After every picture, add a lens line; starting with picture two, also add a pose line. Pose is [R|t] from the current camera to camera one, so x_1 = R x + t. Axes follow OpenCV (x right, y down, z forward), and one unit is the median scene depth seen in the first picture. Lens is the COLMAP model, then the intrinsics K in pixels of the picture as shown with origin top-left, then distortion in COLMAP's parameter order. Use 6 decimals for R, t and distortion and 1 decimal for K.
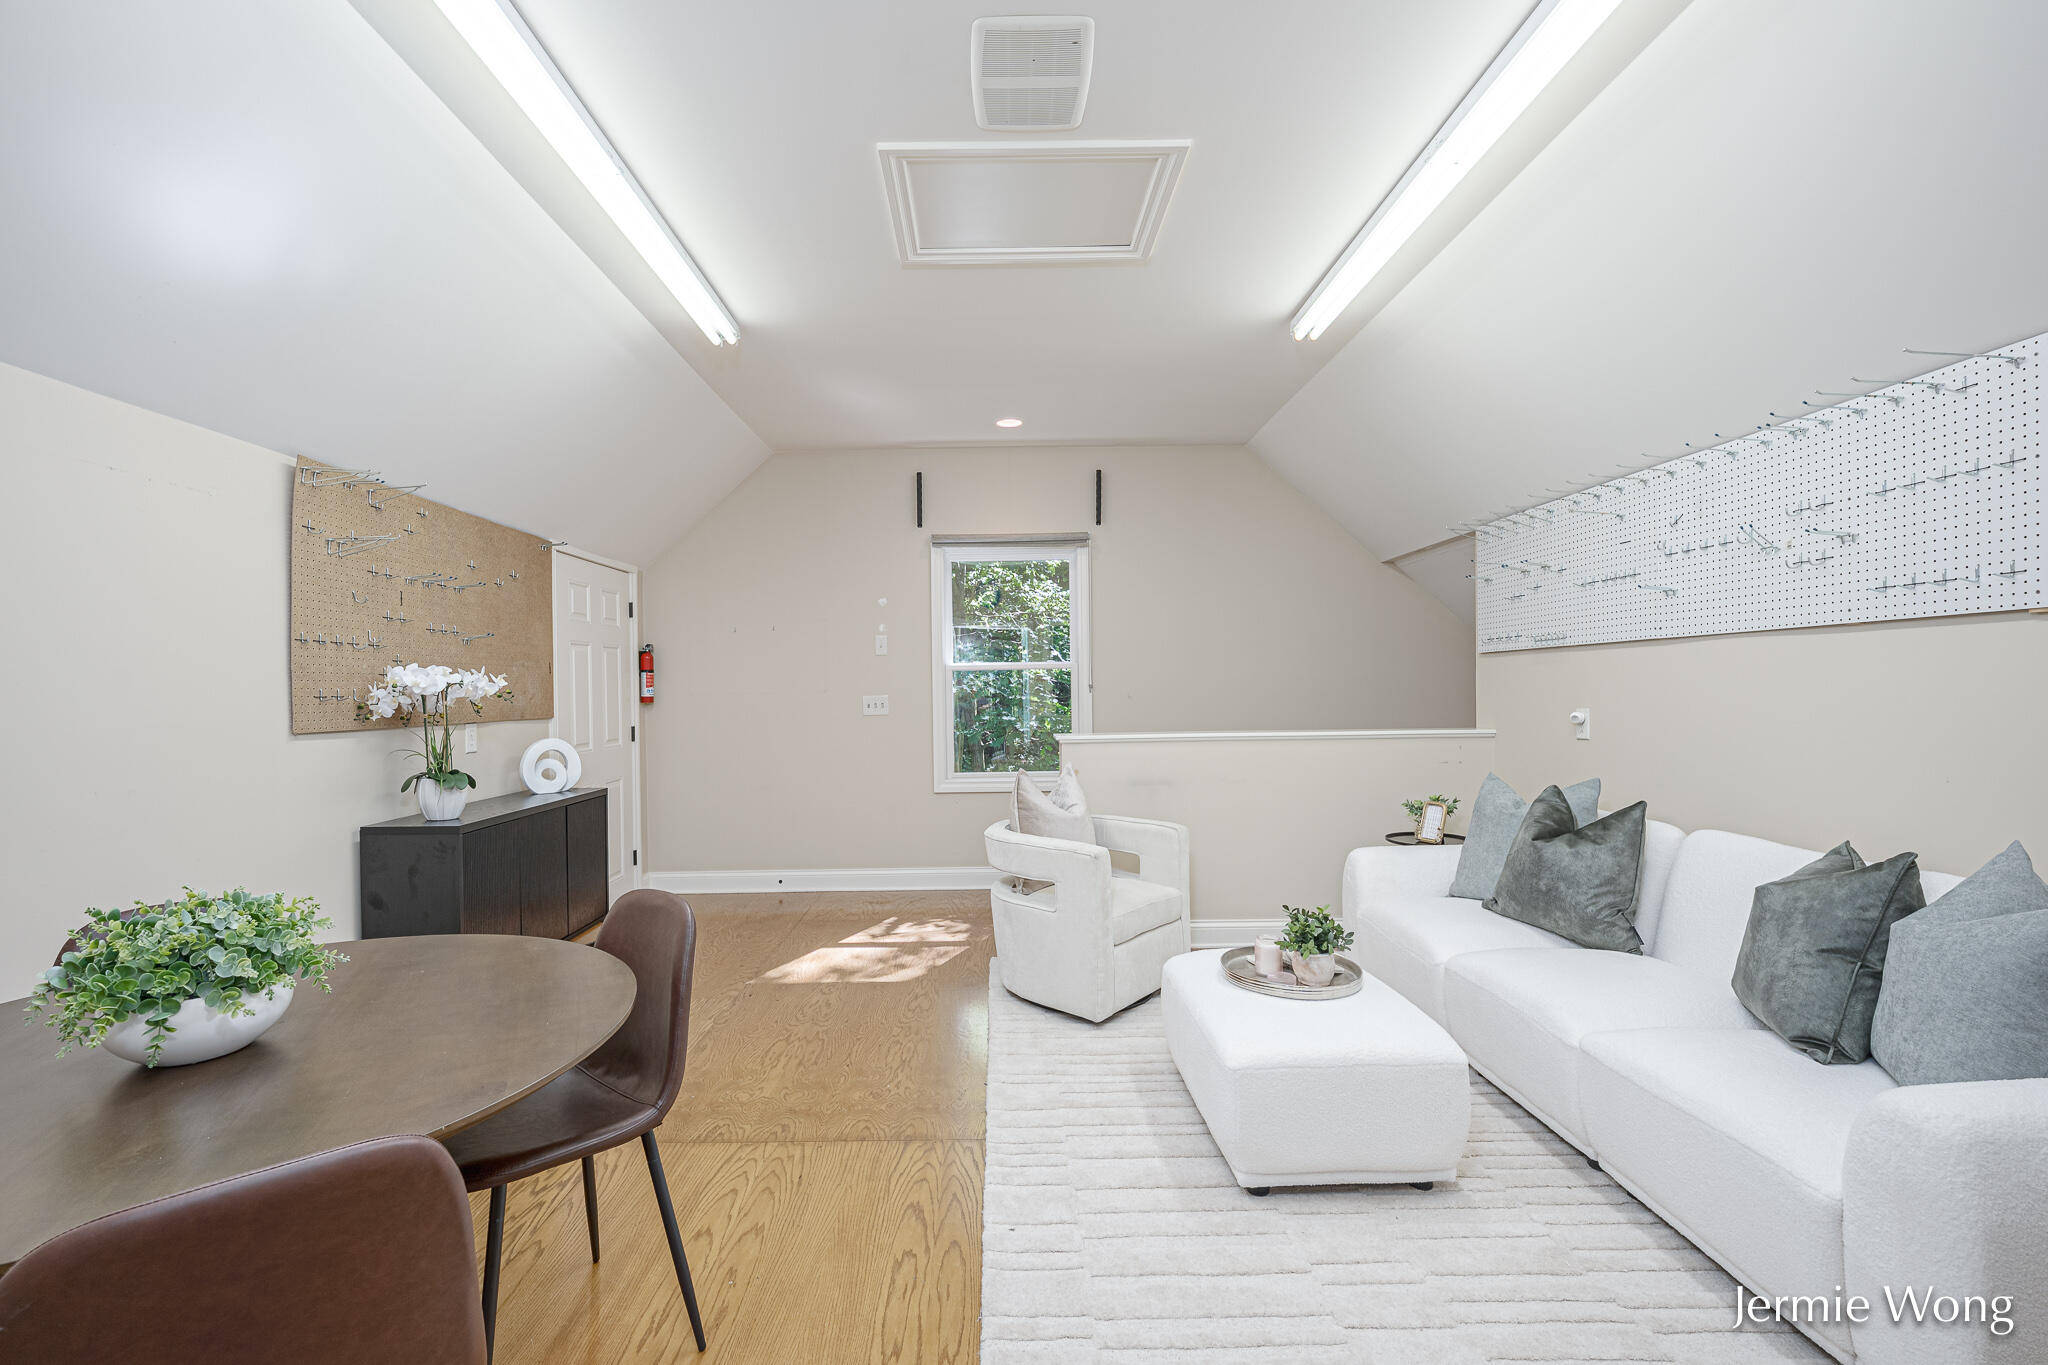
lens RADIAL K [[831.8, 0, 1024.0], [0, 831.8, 682.5], [0, 0, 1]] dist [0.003019, 0.000216]
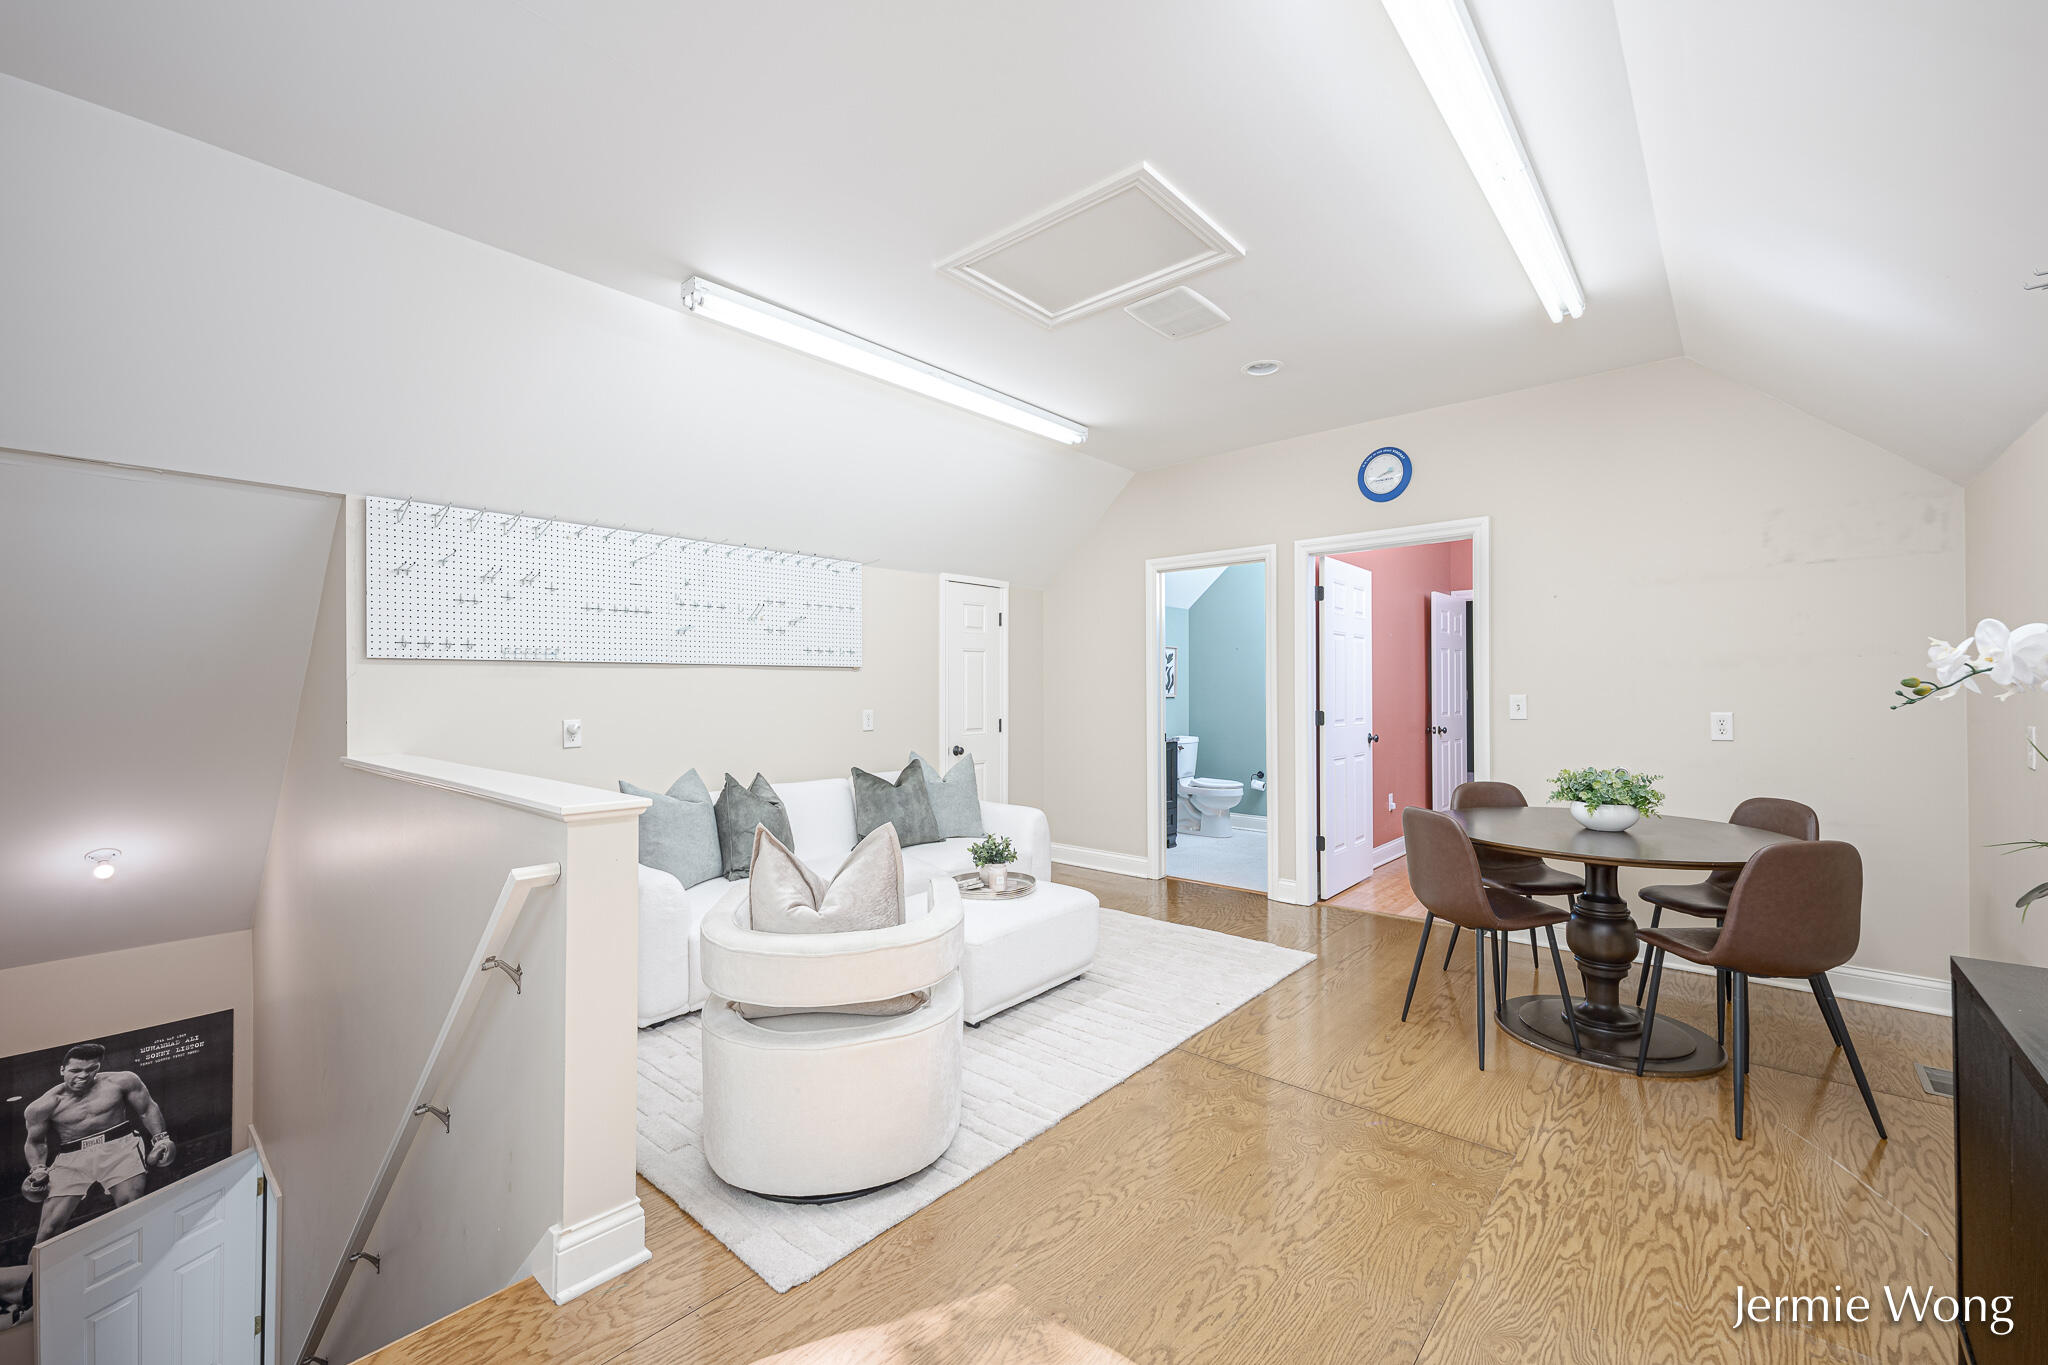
lens RADIAL K [[831.8, 0, 1024.0], [0, 831.8, 682.5], [0, 0, 1]] dist [0.003019, 0.000216]
pose [[-0.727632, 0.029663, 0.685326, -0.699489], [0.014339, 0.999504, -0.028037, 0.030233], [-0.685818, -0.010574, -0.727696, 1.929466]]
